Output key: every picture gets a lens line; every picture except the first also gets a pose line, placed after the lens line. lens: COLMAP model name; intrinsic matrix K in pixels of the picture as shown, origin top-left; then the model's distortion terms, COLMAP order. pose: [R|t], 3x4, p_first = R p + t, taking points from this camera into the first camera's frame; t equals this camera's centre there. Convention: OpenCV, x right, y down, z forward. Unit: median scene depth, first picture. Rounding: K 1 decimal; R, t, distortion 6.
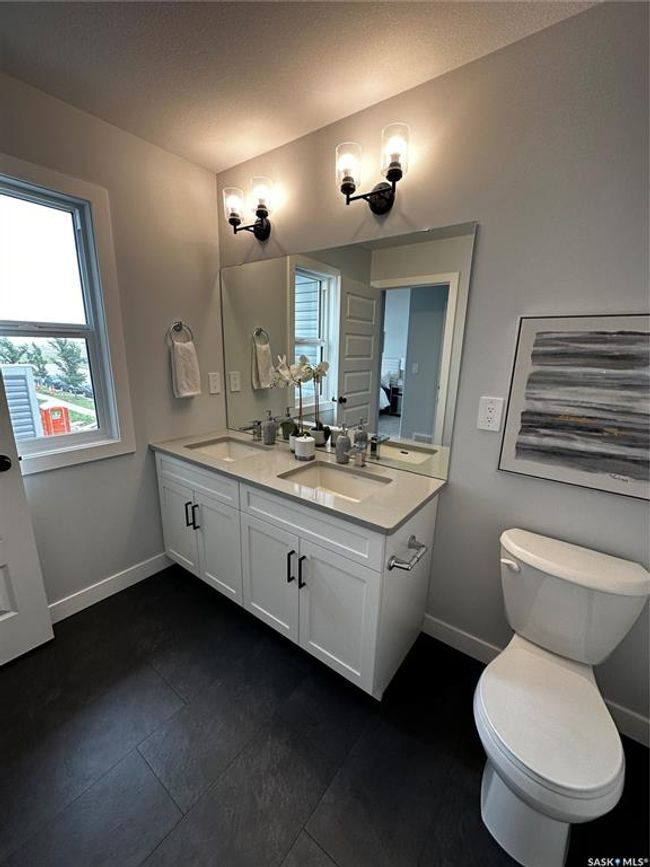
lens RADIAL K [[345.1, 0, 324.3], [0, 345.1, 437.5], [0, 0, 1]] dist [0.000332, 0.000465]
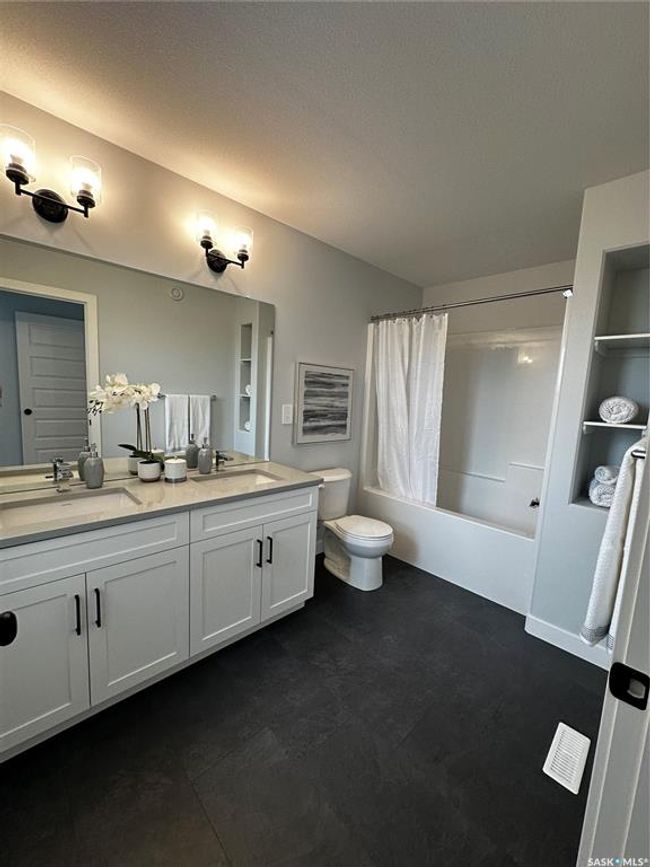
lens RADIAL K [[345.1, 0, 332.2], [0, 345.1, 440.0], [0, 0, 1]] dist [0.000332, 0.000465]
pose [[0.141728, -0.146698, 0.978975, -1.357526], [0.201239, 0.972577, 0.116605, -0.112602], [-0.969235, 0.180482, 0.167363, 0.562177]]
